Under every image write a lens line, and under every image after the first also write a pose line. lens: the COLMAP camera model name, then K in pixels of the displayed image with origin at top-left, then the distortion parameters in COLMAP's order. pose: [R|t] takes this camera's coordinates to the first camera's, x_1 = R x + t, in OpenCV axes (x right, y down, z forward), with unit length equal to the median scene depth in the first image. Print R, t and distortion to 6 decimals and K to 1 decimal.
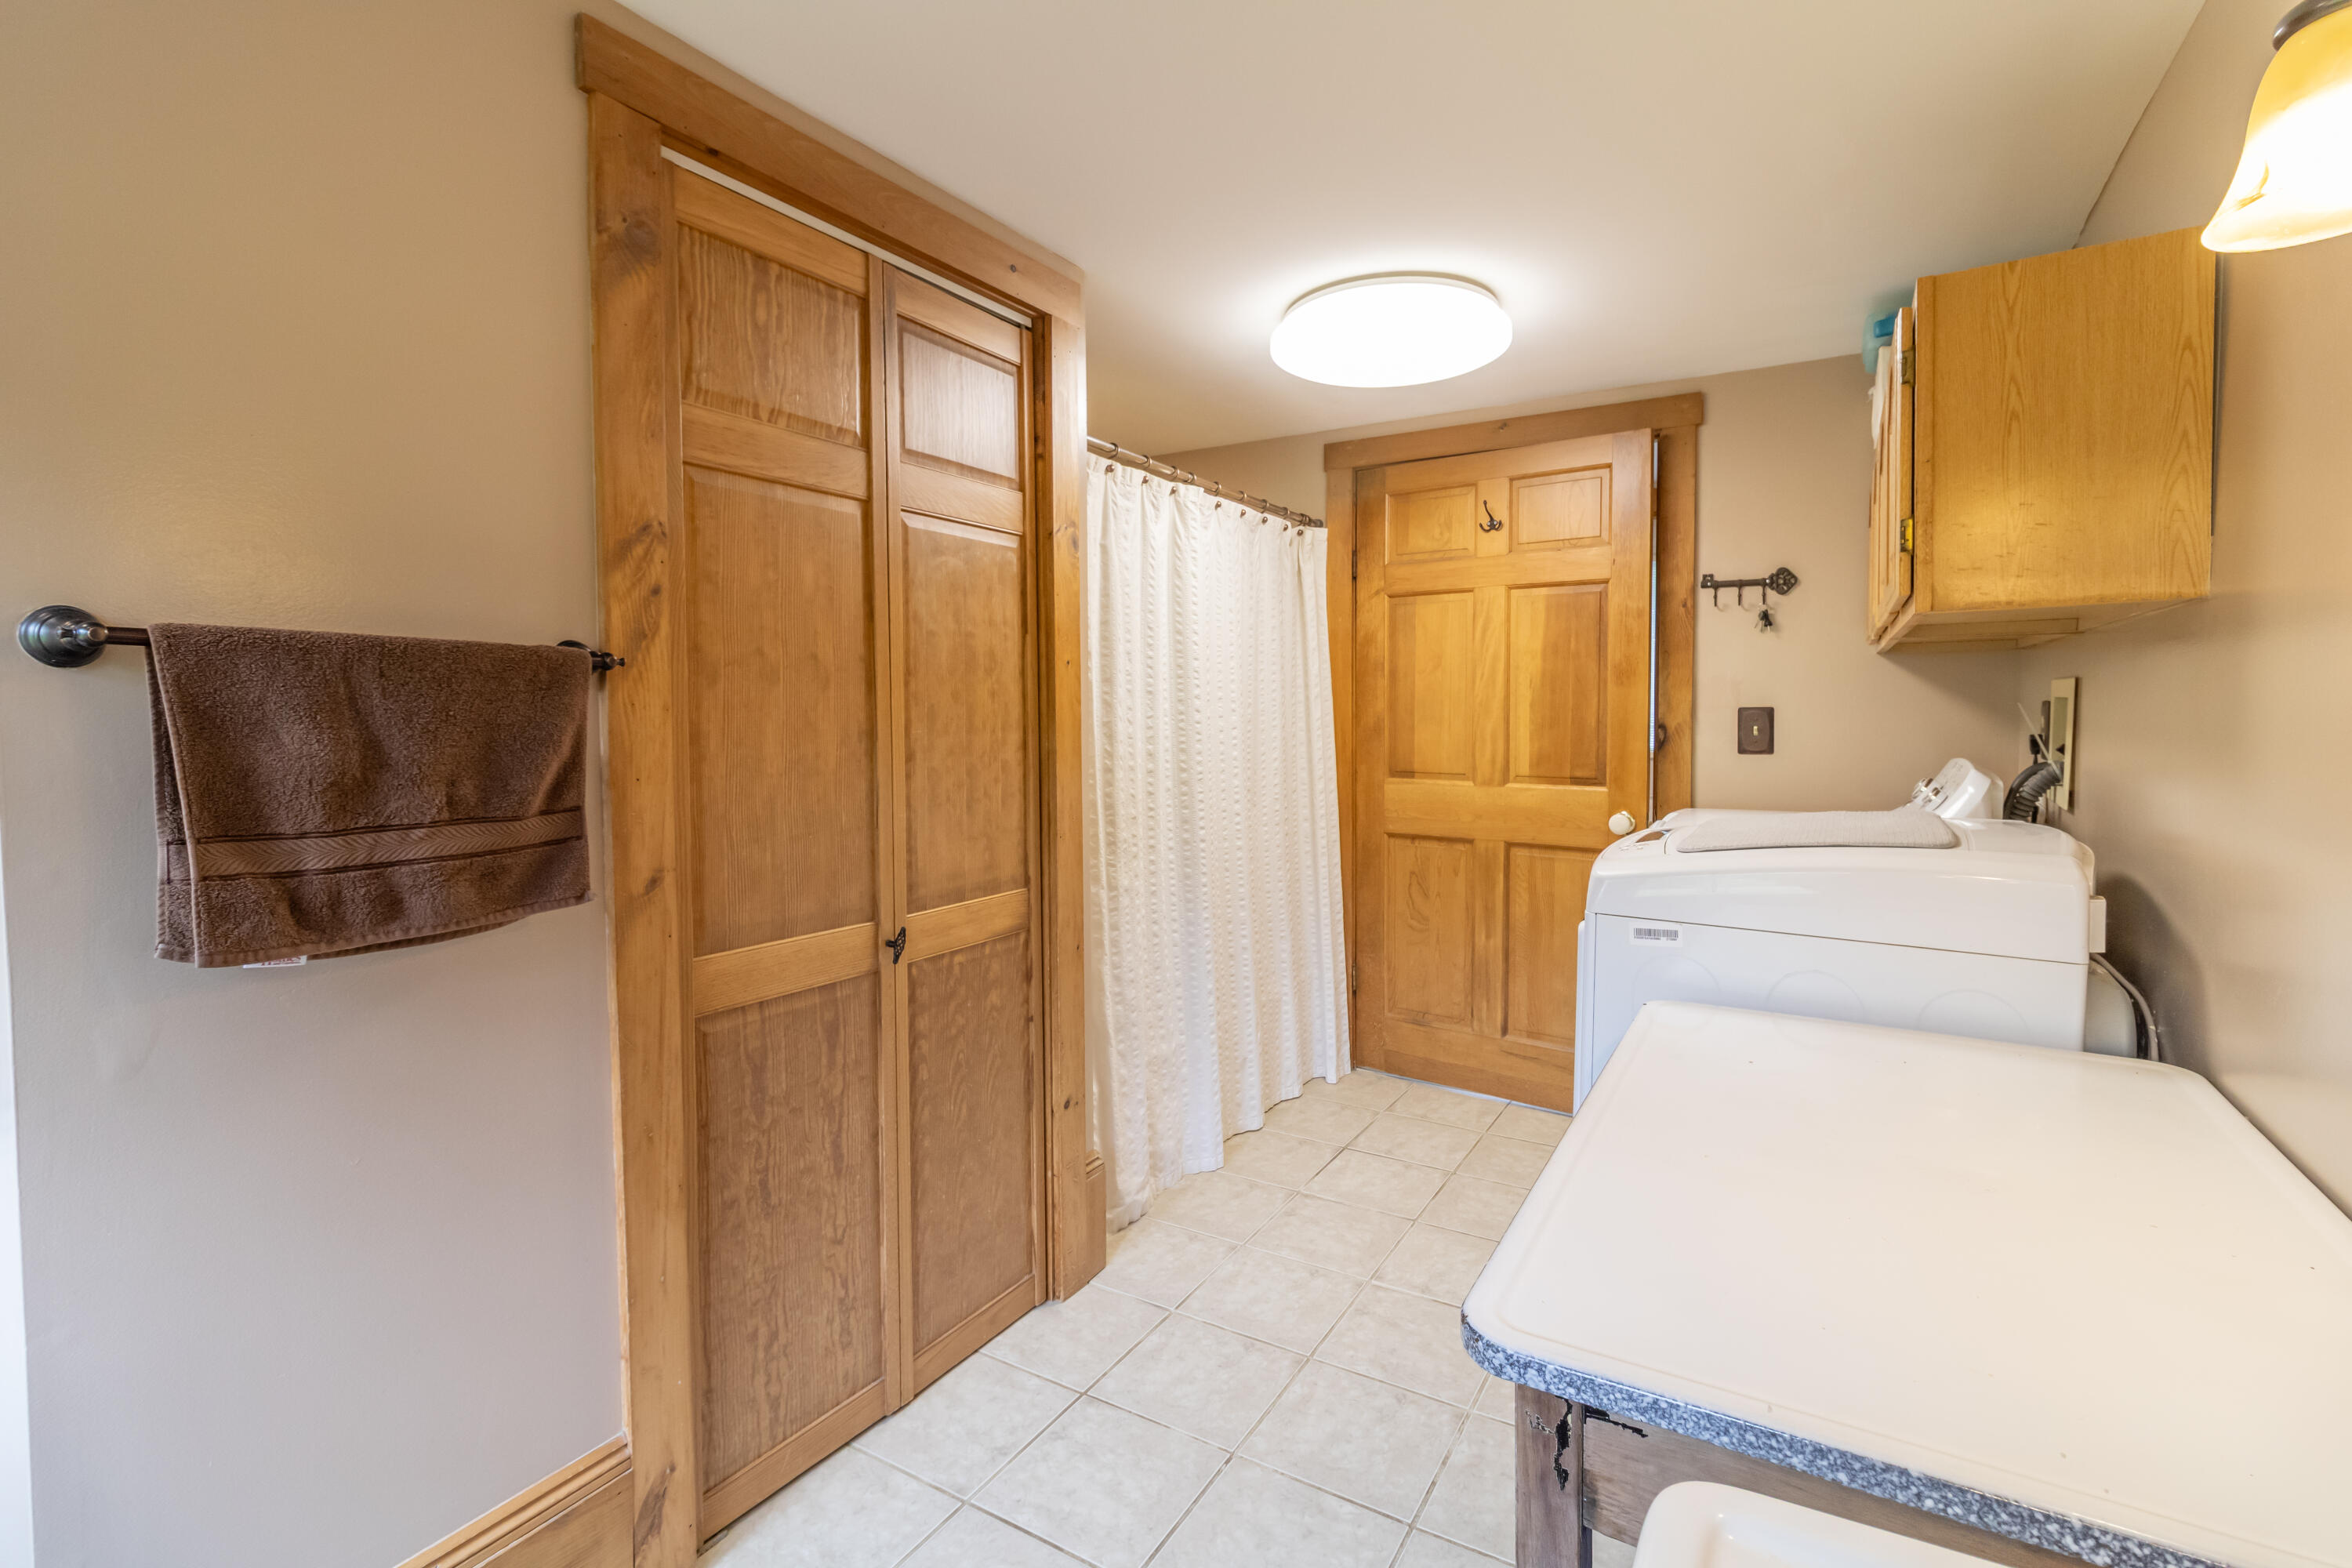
lens RADIAL K [[1096.9, 0, 1181.0], [0, 1096.9, 752.4], [0, 0, 1]] dist [0.000629, 0.000110]
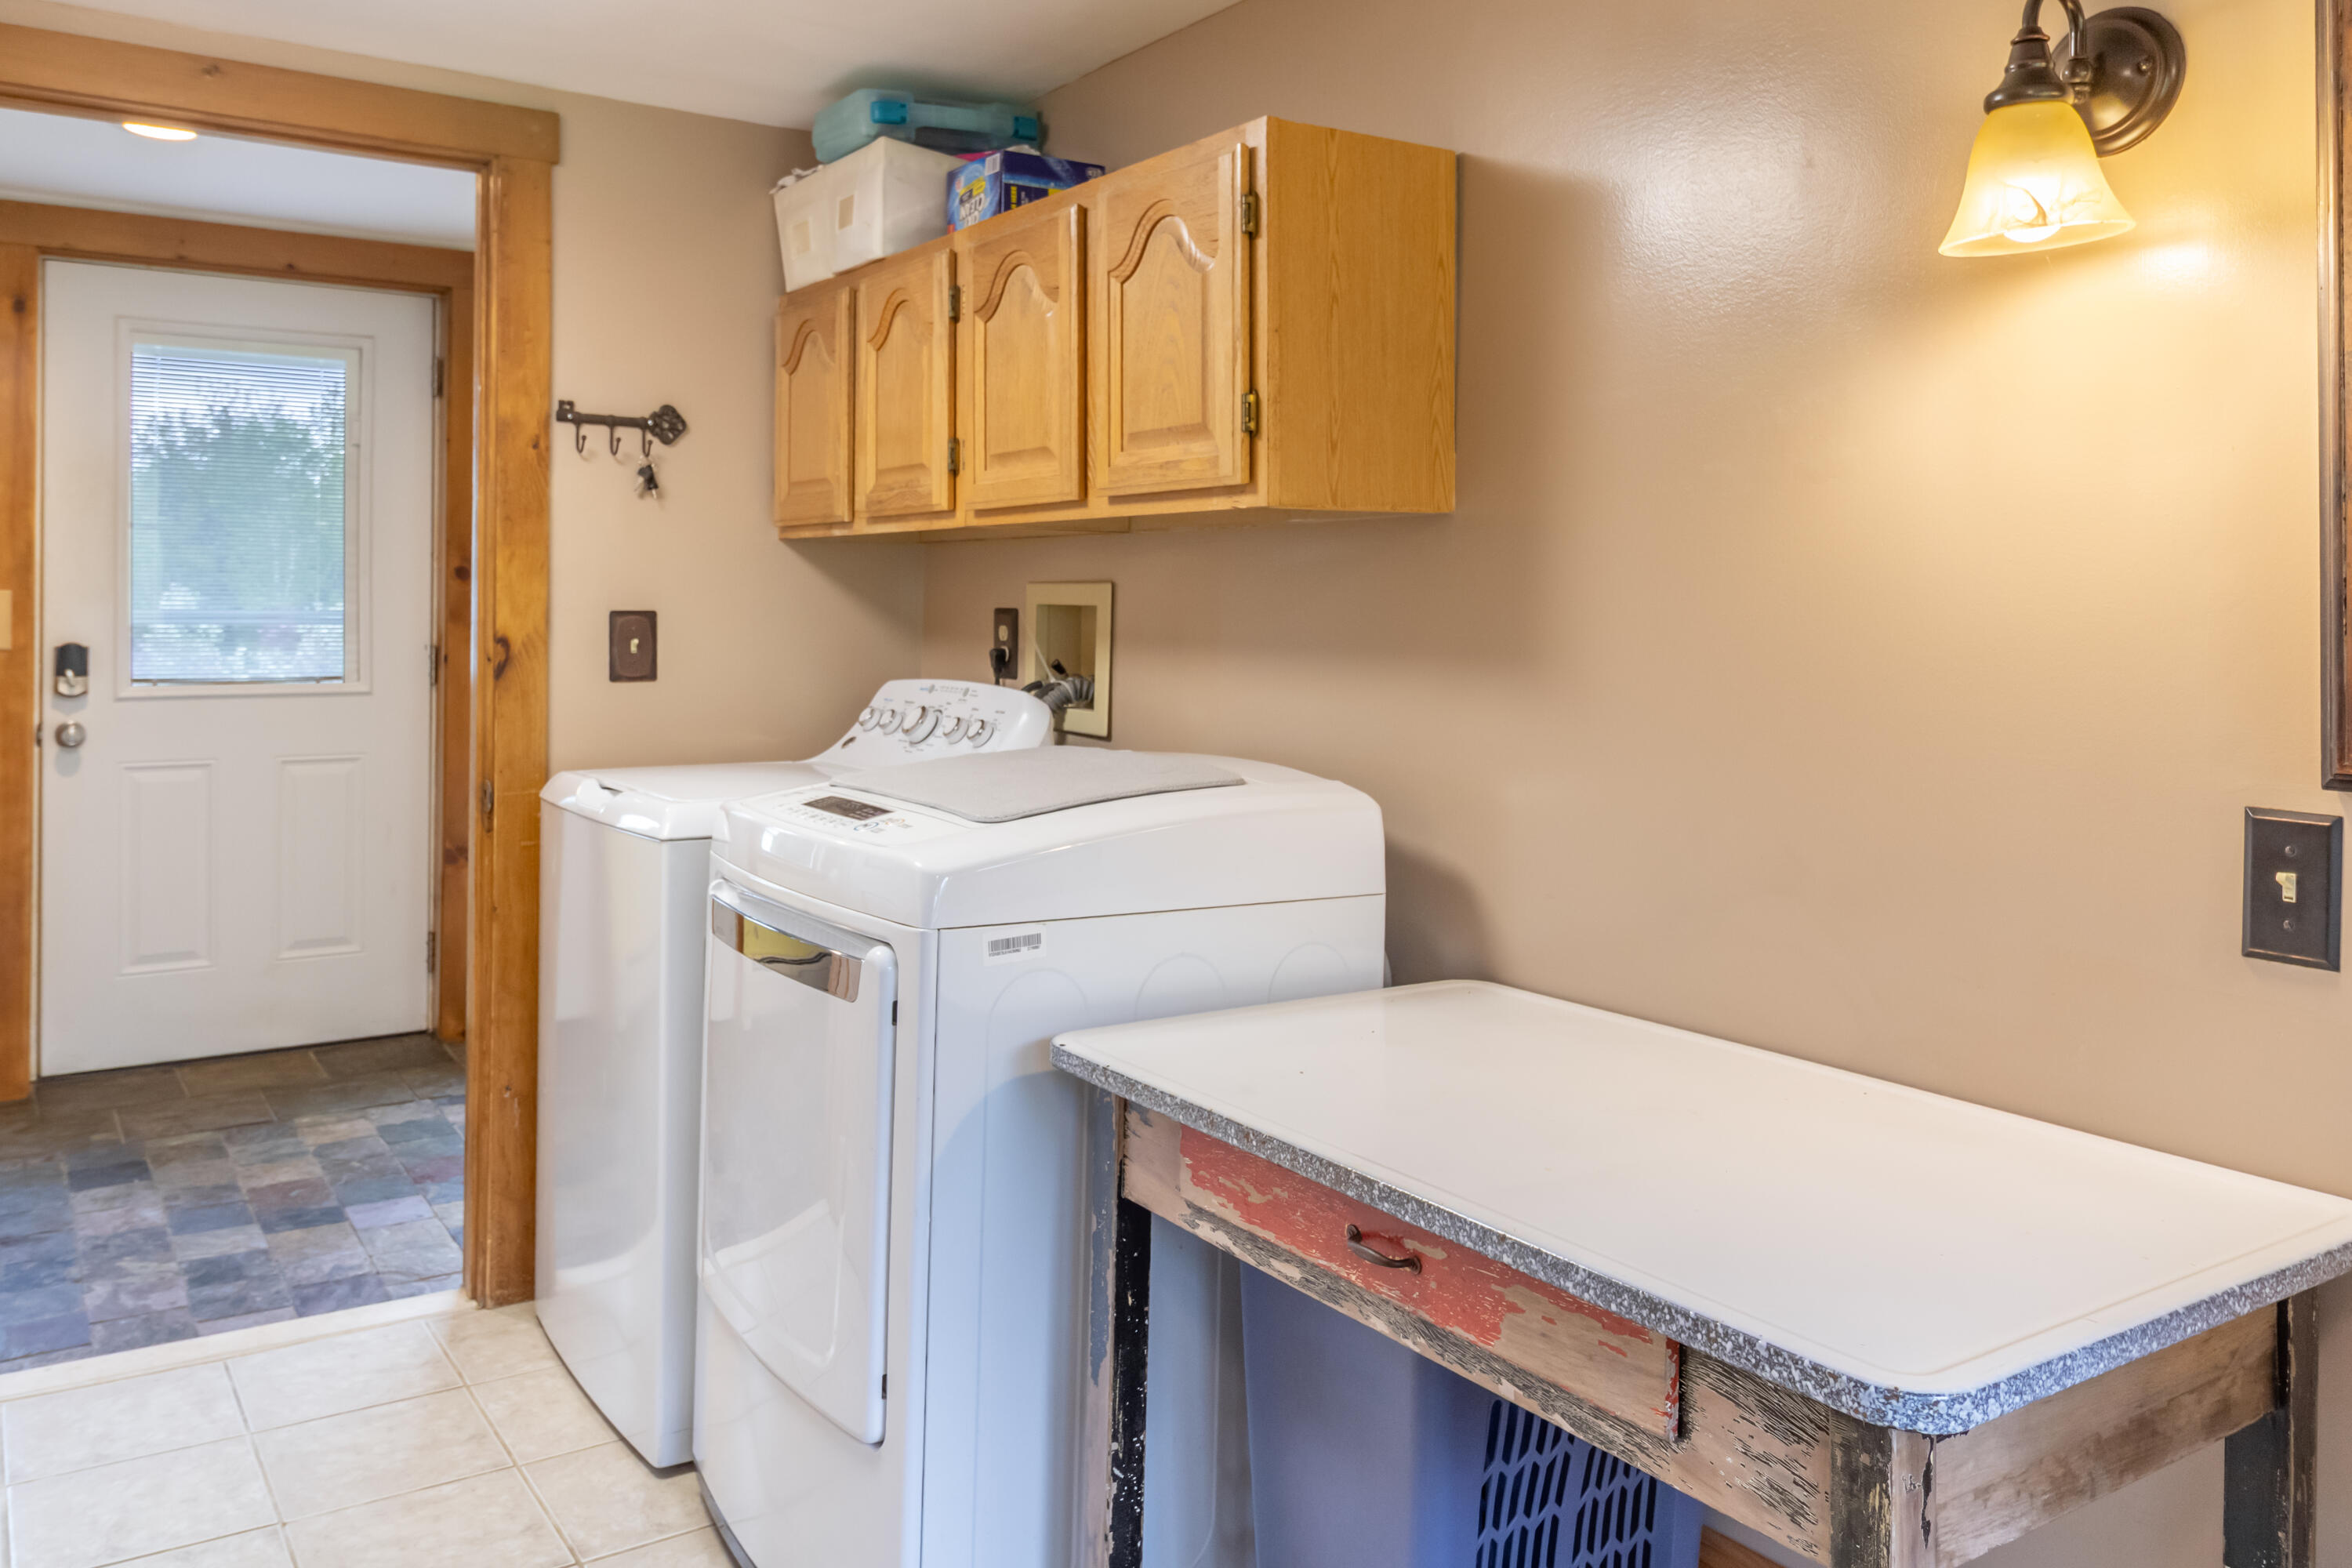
lens RADIAL K [[1788.5, 0, 1175.5], [0, 1788.5, 612.8], [0, 0, 1]] dist [-0.000953, 0.000289]
pose [[0.419393, 0.011505, 0.907732, -0.317263], [0.022405, 0.999484, -0.023019, -0.007863], [-0.907528, 0.029991, 0.418918, 0.254743]]
